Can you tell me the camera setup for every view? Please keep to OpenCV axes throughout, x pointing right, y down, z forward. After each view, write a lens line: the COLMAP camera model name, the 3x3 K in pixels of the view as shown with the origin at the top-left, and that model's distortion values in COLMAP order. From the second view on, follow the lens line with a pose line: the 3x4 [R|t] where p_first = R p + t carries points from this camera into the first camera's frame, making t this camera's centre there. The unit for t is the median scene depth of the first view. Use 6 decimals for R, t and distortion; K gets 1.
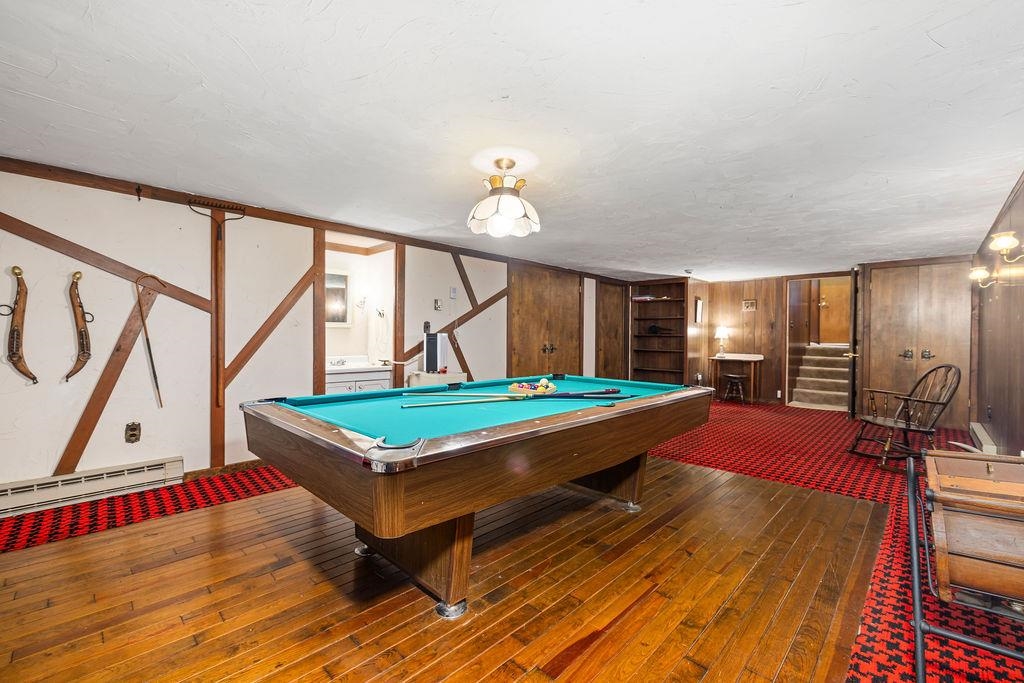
lens RADIAL K [[428.2, 0, 510.3], [0, 428.2, 344.2], [0, 0, 1]] dist [-0.000769, -0.000166]
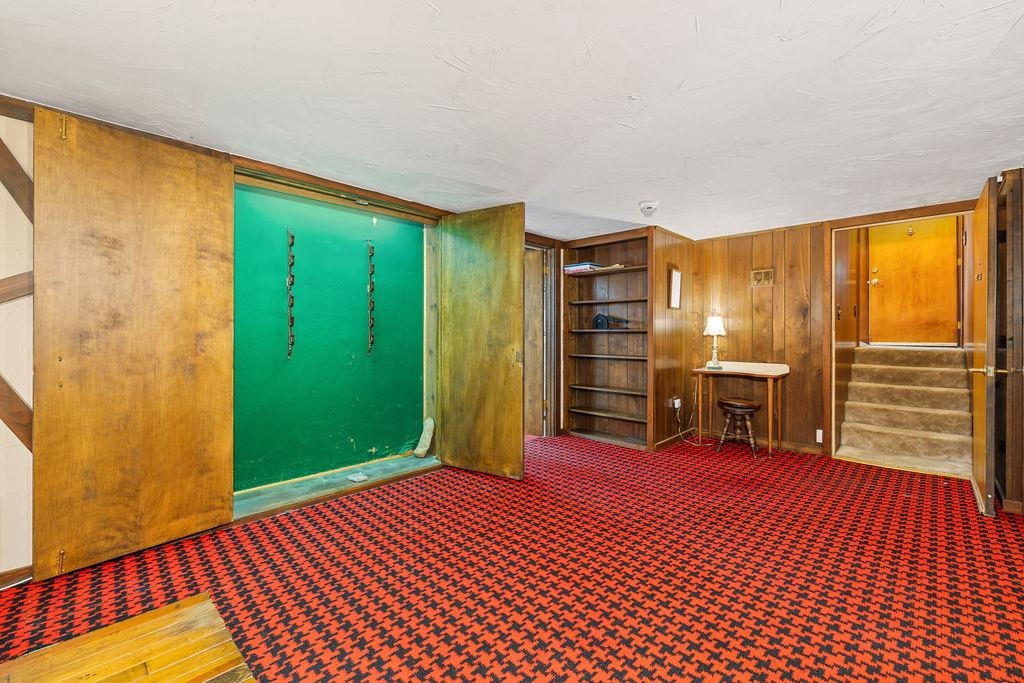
lens RADIAL K [[428.2, 0, 513.5], [0, 428.2, 335.7], [0, 0, 1]] dist [-0.000769, -0.000166]
pose [[0.999903, -0.005818, -0.012630, 0.229340], [0.005604, 0.999841, -0.016943, -0.005195], [0.012727, 0.016870, 0.999777, 0.419327]]
